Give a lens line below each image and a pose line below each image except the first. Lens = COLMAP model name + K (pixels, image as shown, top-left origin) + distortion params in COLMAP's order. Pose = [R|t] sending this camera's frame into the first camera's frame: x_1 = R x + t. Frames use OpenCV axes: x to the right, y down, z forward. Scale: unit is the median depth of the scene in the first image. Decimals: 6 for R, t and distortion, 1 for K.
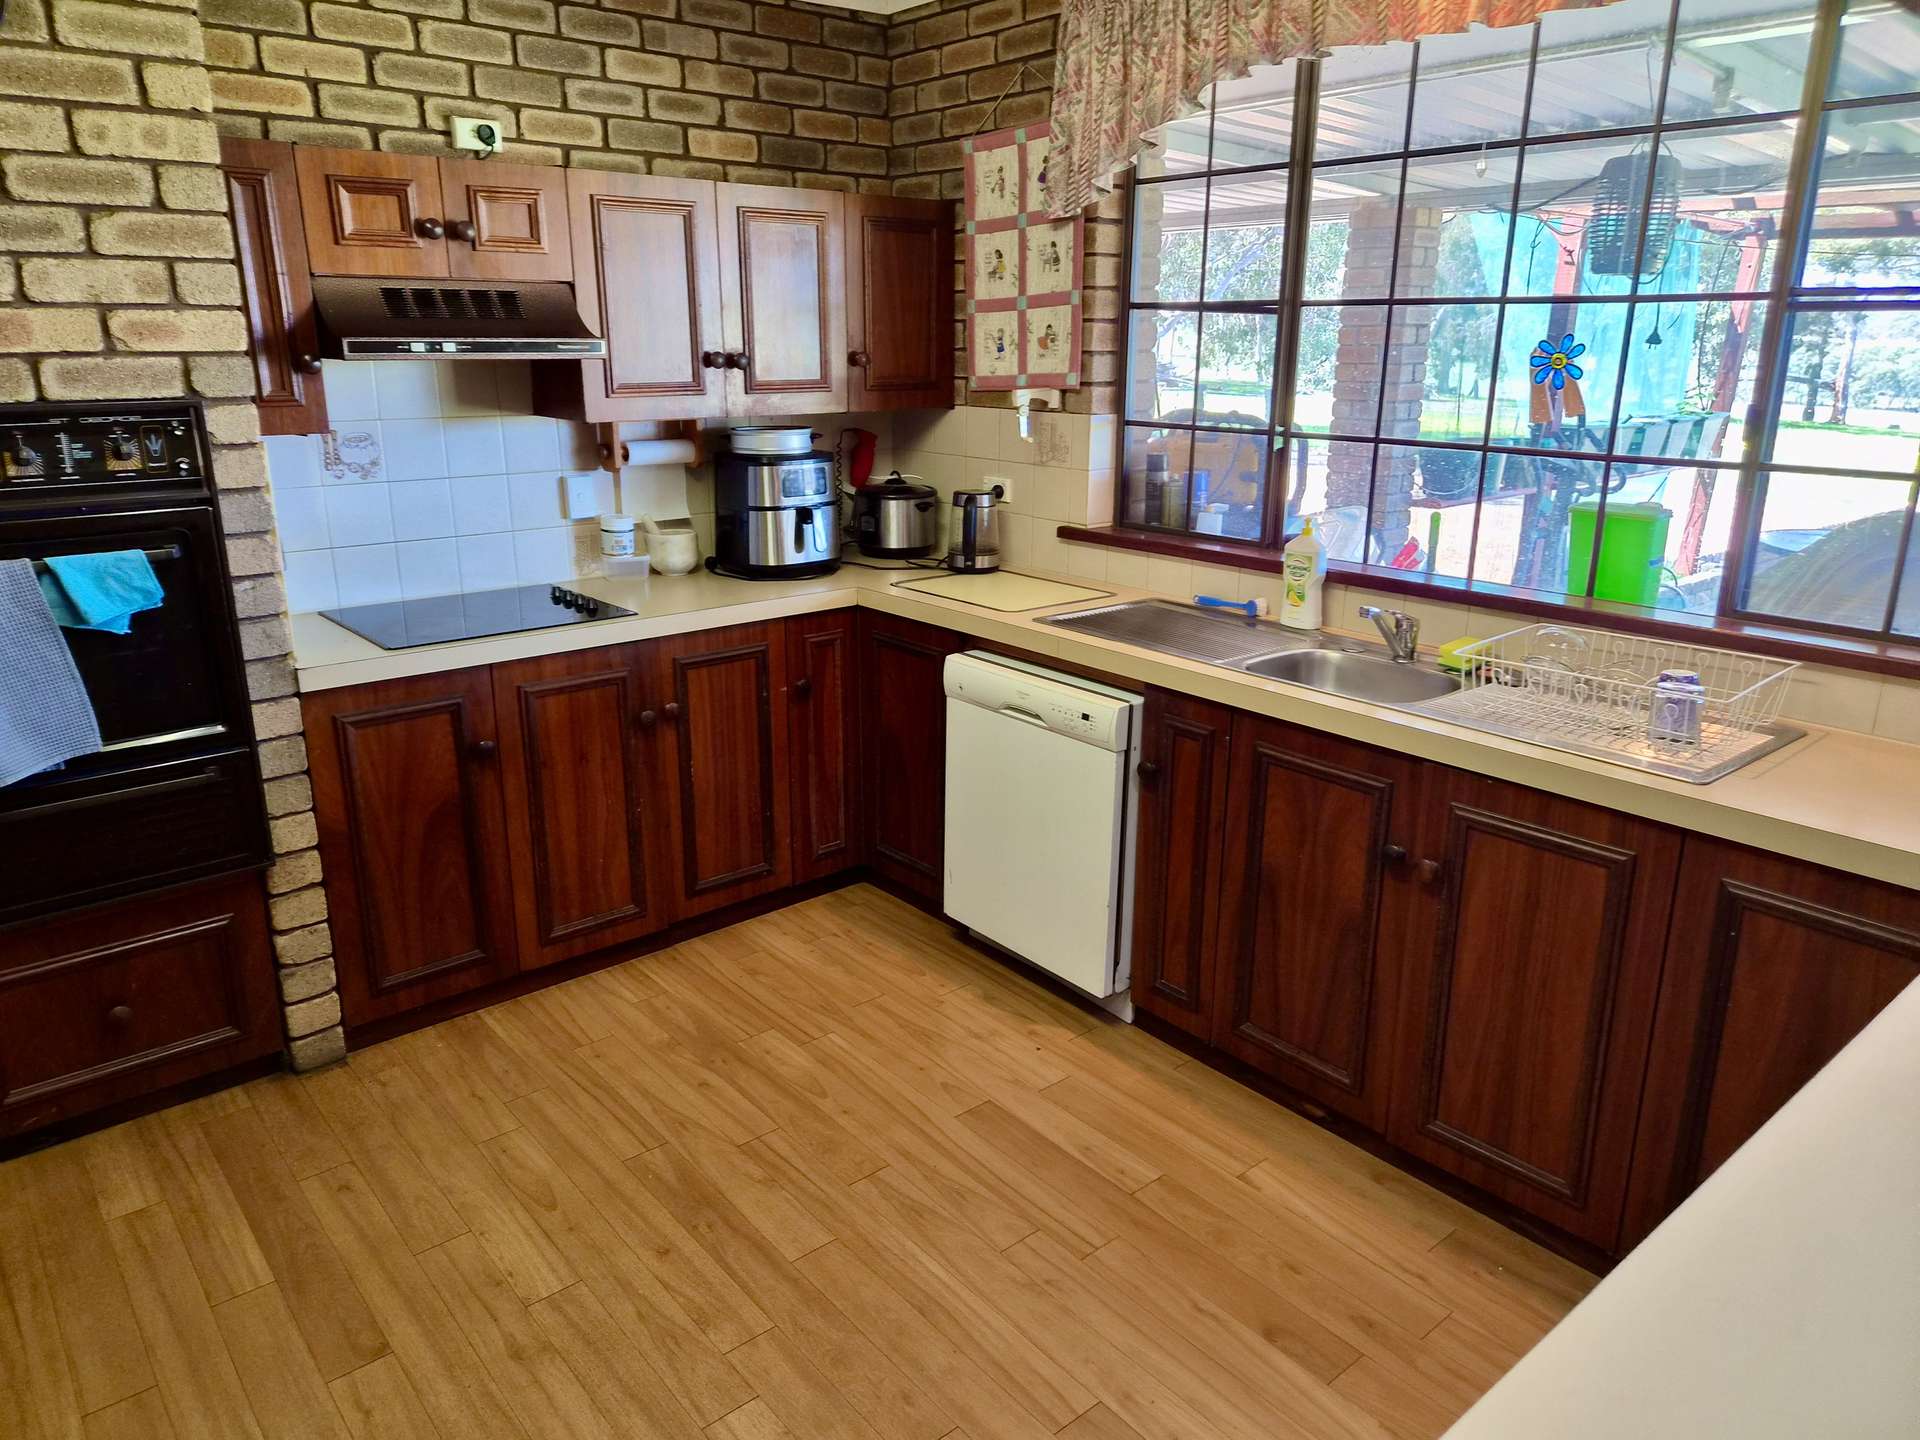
lens RADIAL K [[1294.9, 0, 936.2], [0, 1294.9, 707.3], [0, 0, 1]] dist [0.067439, -0.054716]
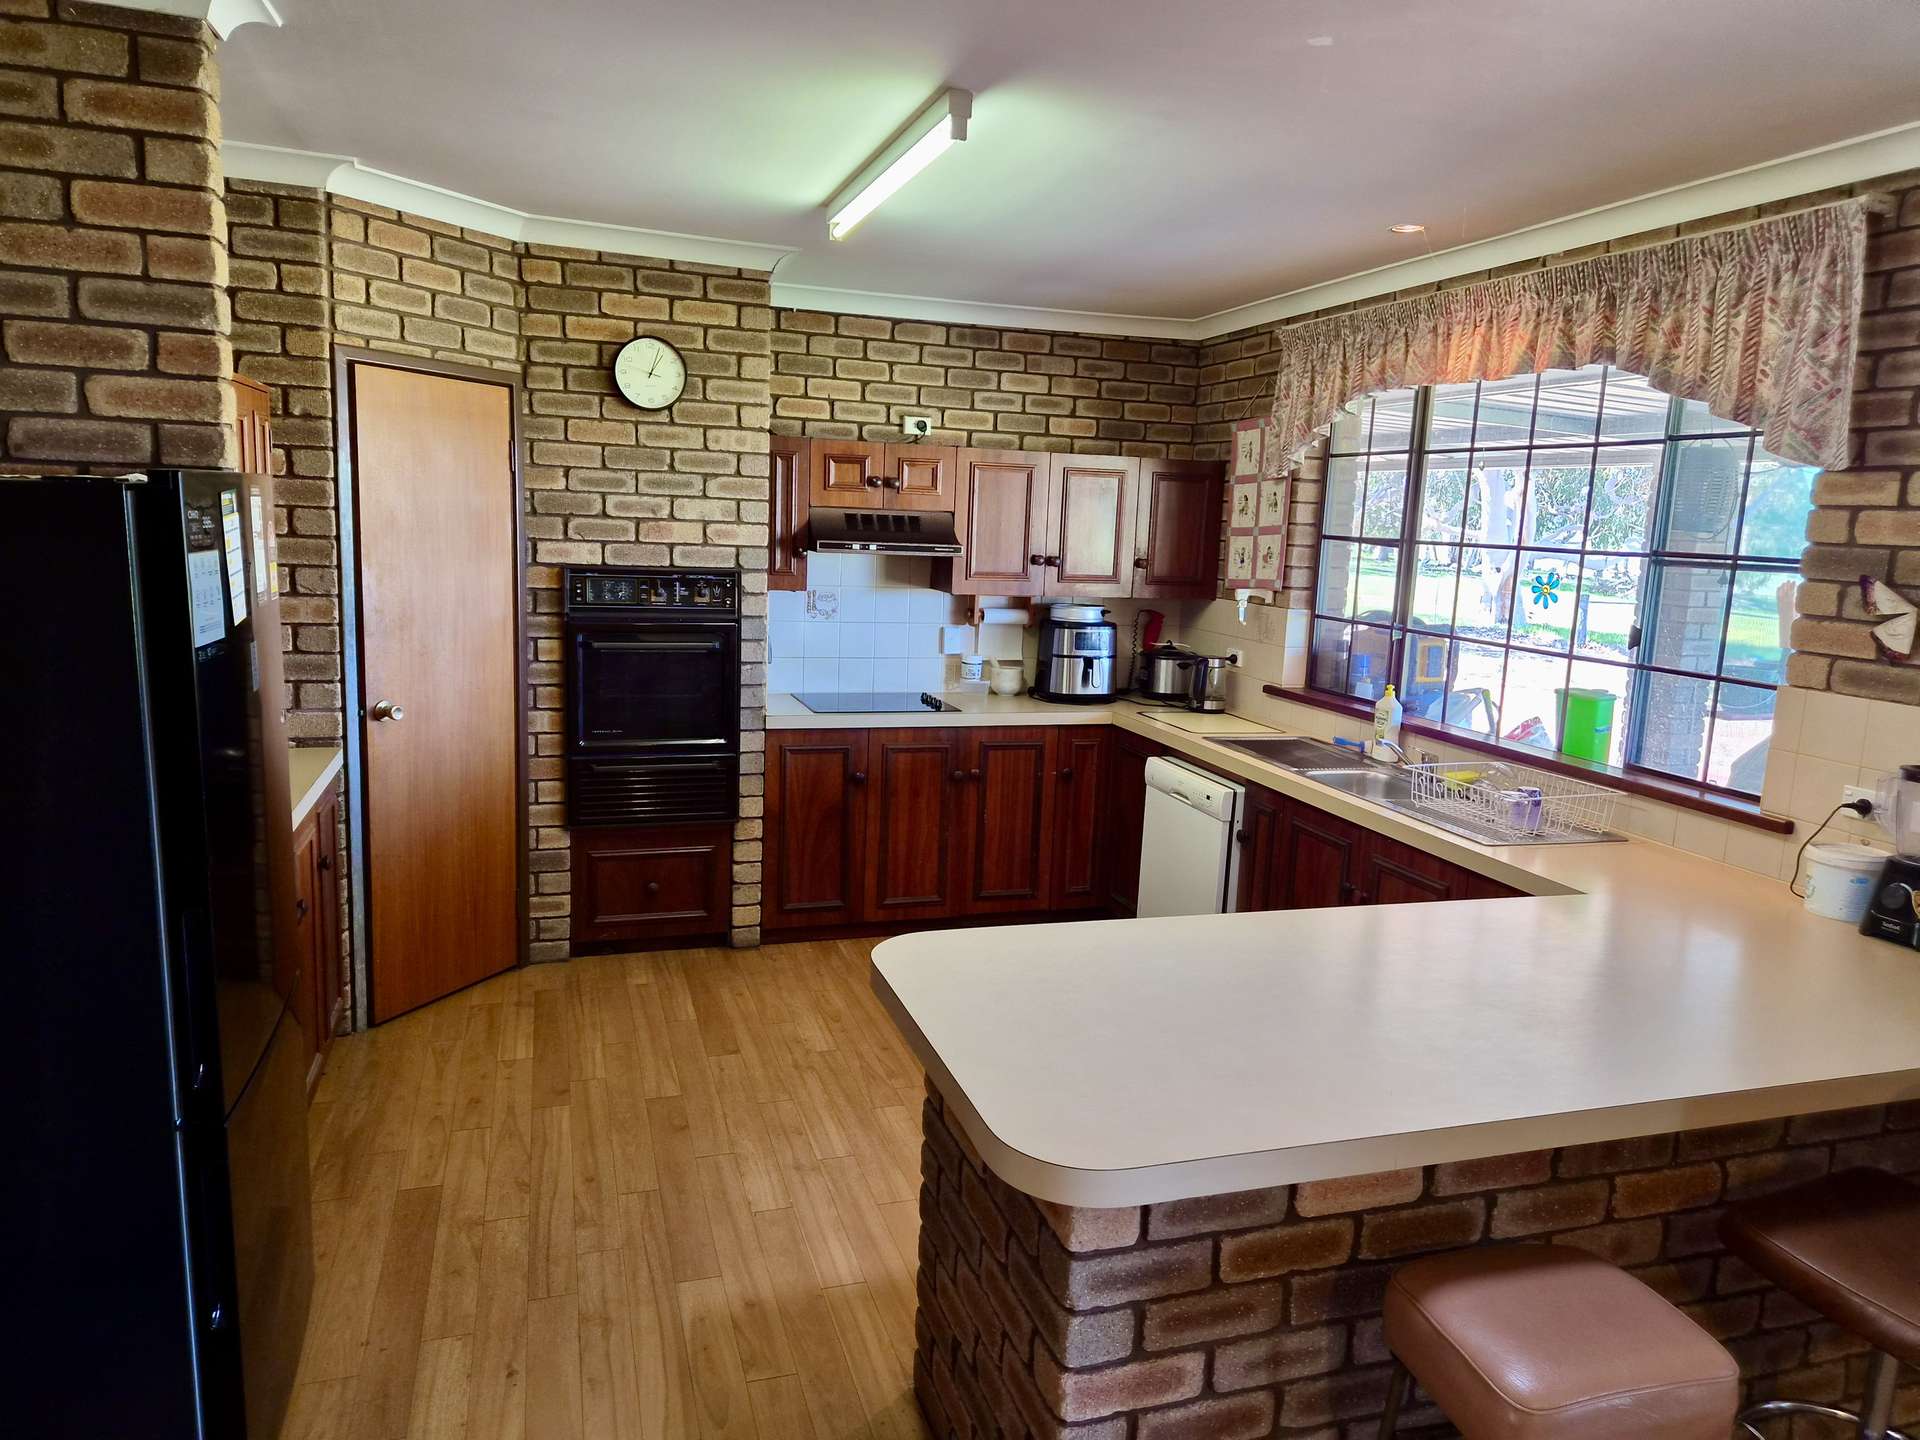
lens RADIAL K [[1295.0, 0, 960.0], [0, 1295.0, 720.0], [0, 0, 1]] dist [0.092320, -0.071373]
pose [[0.925551, 0.095189, -0.366463, 0.358208], [-0.142722, 0.984197, -0.104819, 0.108021], [0.350694, 0.149317, 0.924509, -0.483189]]
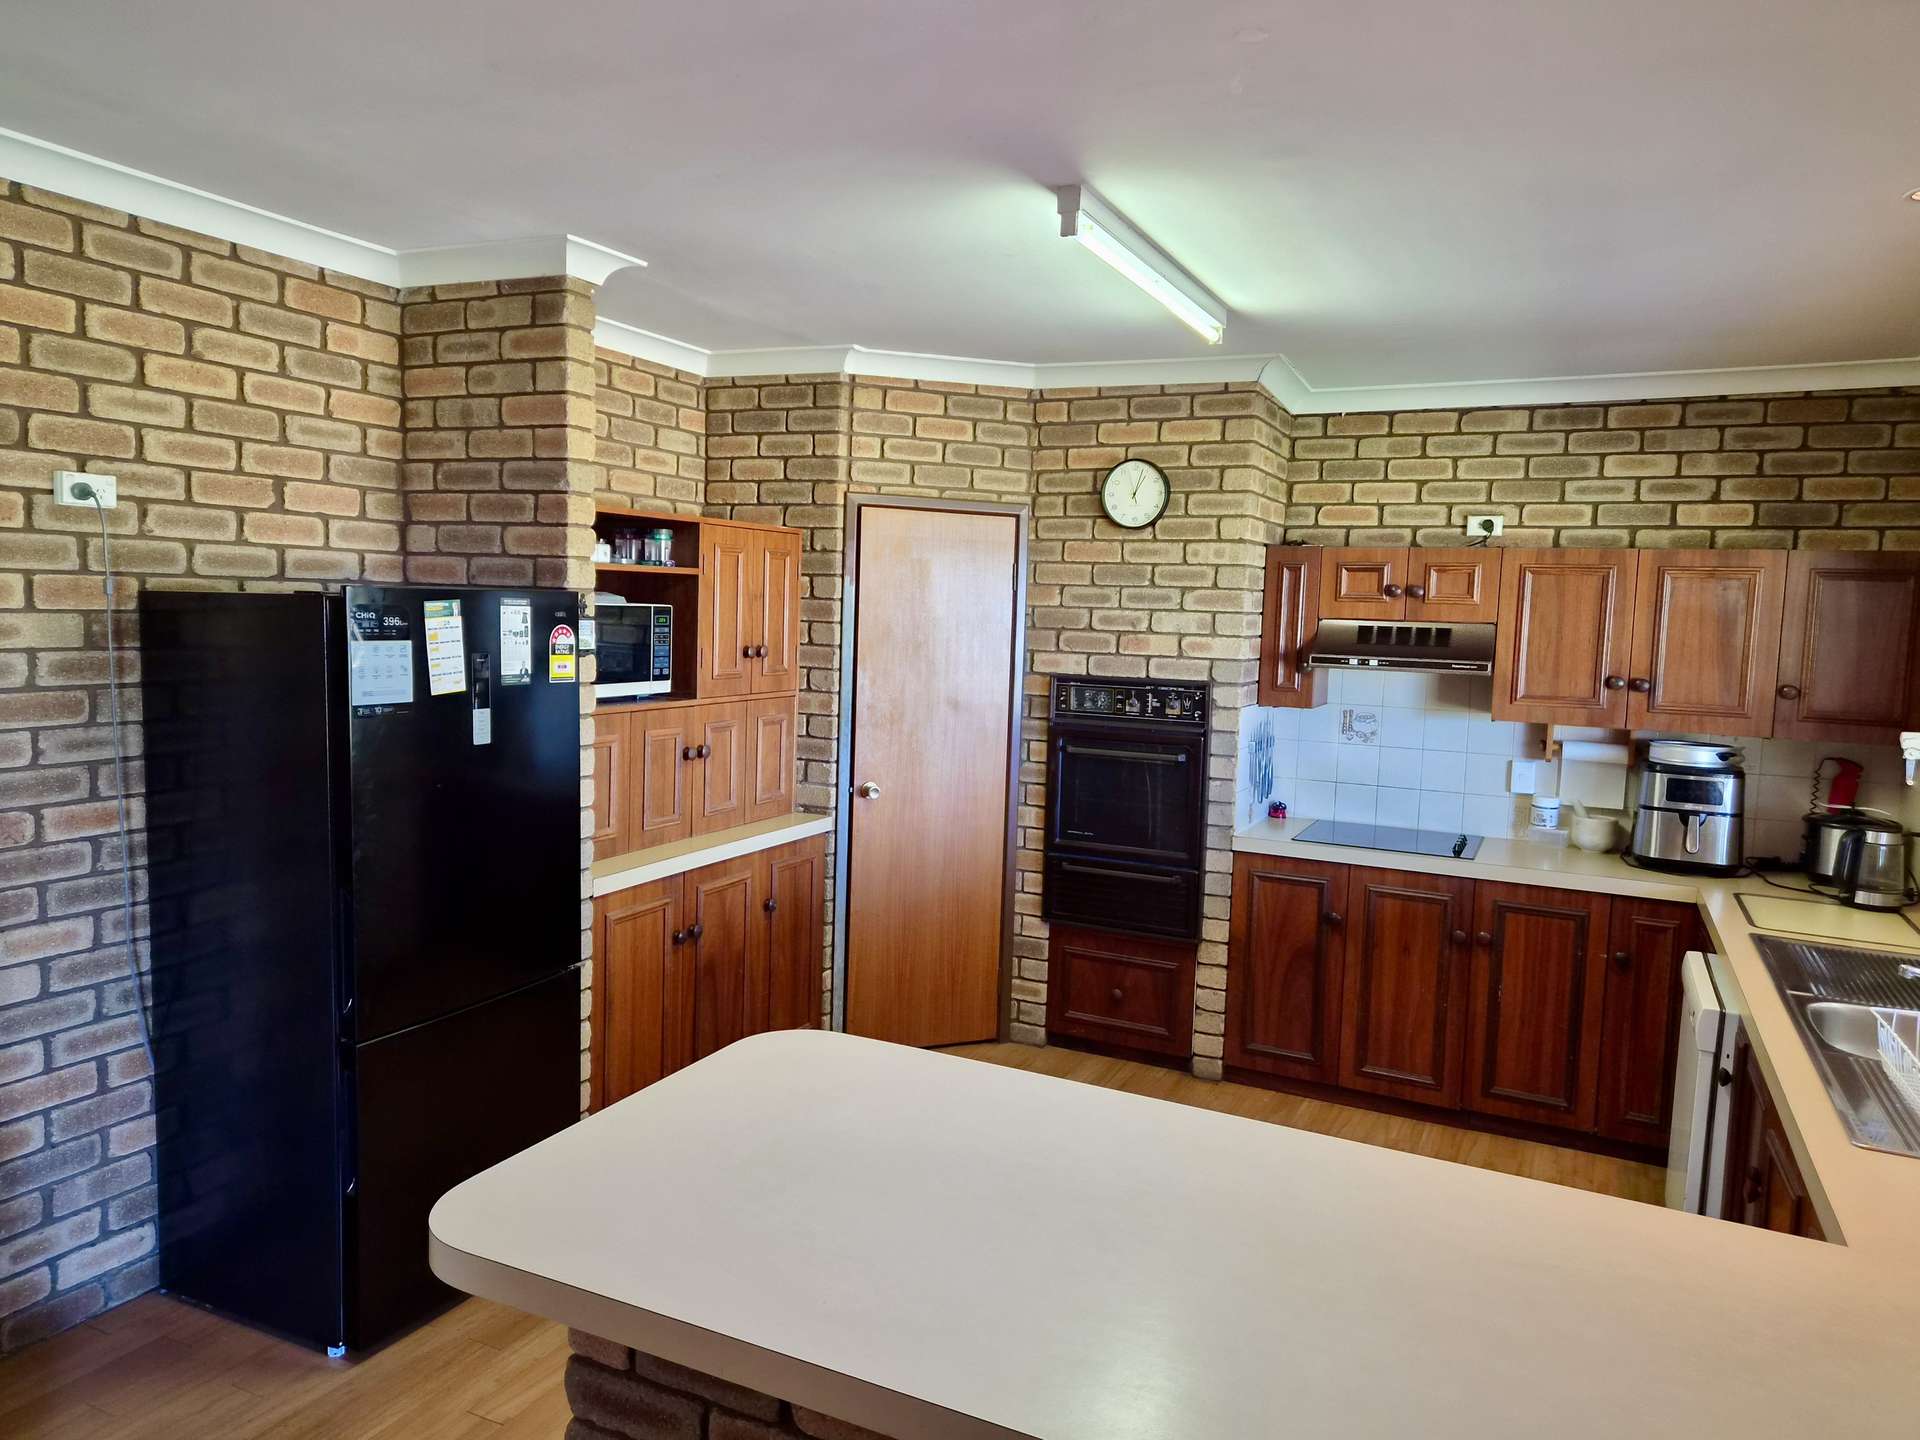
lens RADIAL K [[1295.0, 0, 960.0], [0, 1295.0, 720.0], [0, 0, 1]] dist [0.092320, -0.071373]
pose [[0.409842, 0.096239, -0.907065, 0.769747], [-0.285934, 0.957853, -0.027566, -0.021257], [0.866182, 0.270658, 0.420086, -0.063405]]
